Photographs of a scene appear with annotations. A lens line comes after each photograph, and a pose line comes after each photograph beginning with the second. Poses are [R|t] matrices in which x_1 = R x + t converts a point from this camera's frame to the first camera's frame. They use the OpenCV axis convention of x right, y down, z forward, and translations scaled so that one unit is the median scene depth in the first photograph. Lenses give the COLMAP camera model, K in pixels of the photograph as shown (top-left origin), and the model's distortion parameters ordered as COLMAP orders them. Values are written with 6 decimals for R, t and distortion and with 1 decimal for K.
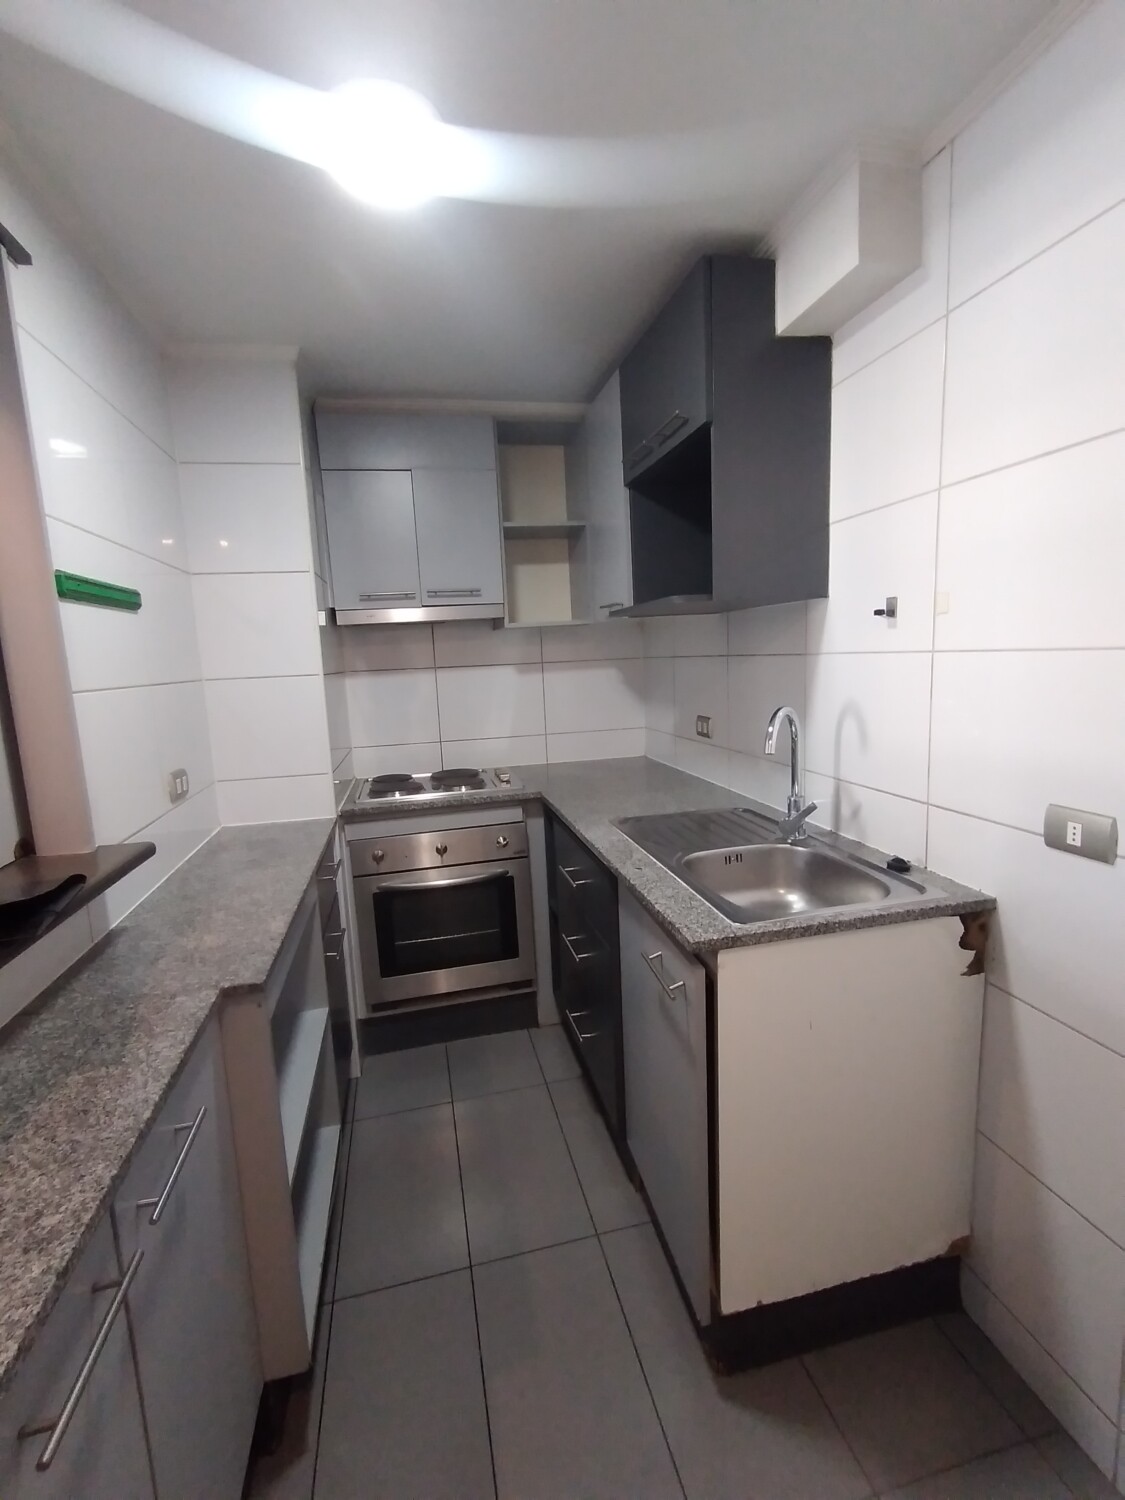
lens RADIAL K [[680.0, 0, 573.4], [0, 680.0, 756.6], [0, 0, 1]] dist [0.000471, -0.000654]
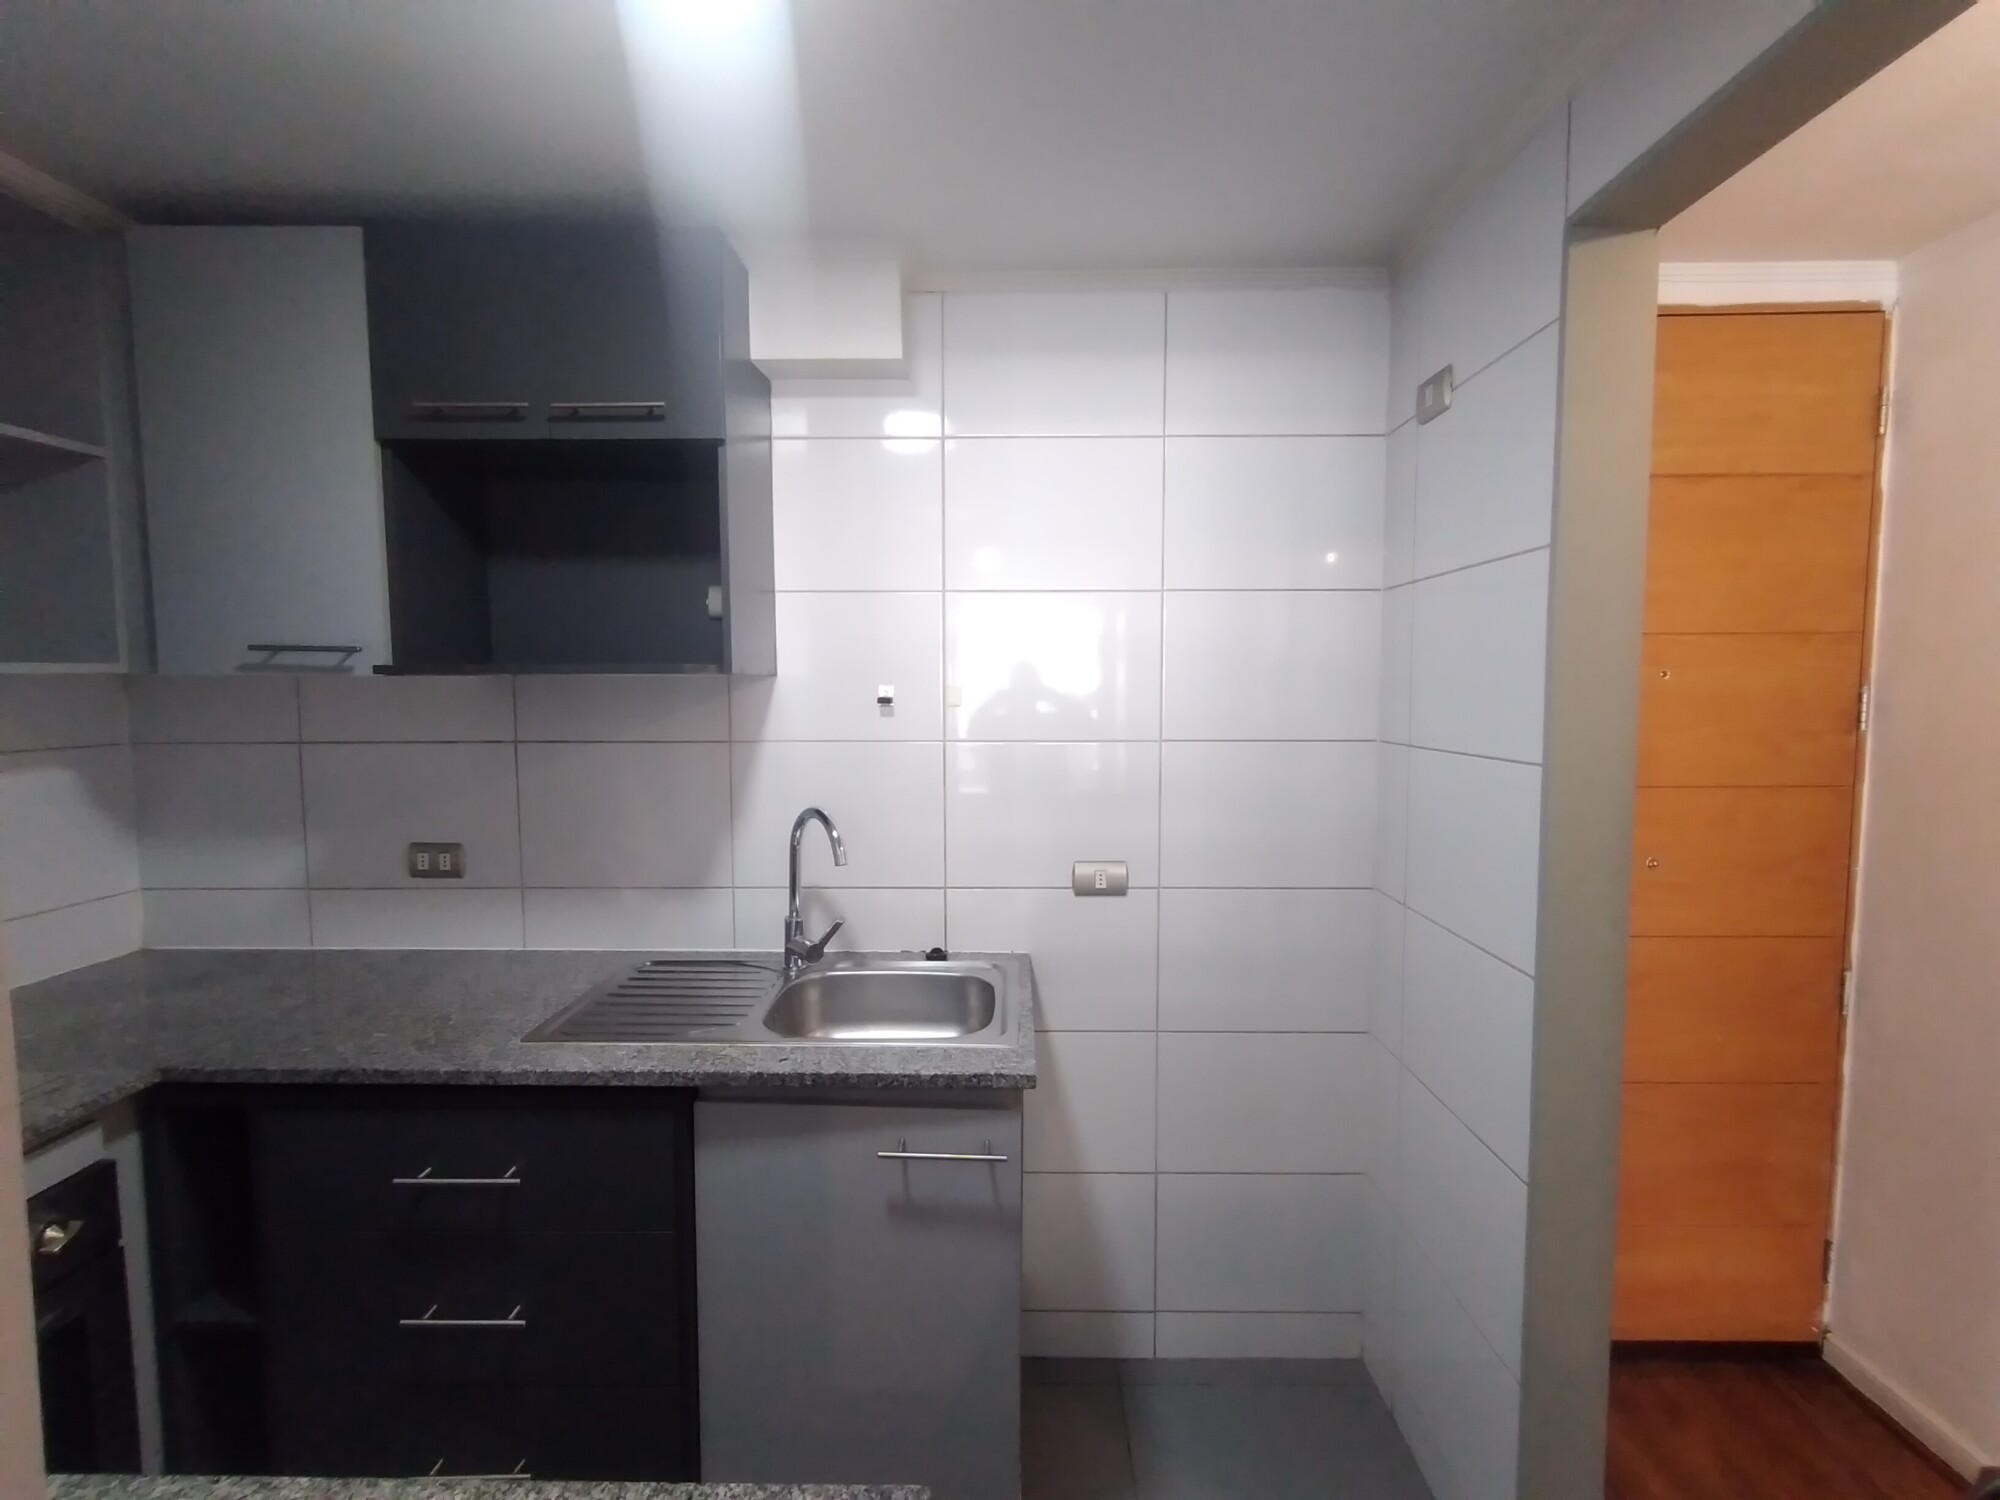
lens RADIAL K [[906.7, 0, 1004.6], [0, 906.7, 749.6], [0, 0, 1]] dist [0.000471, -0.000654]
pose [[0.240767, -0.023884, 0.970289, -0.631872], [0.134514, 0.990871, -0.008988, -0.091892], [-0.961217, 0.132682, 0.241782, 0.454112]]
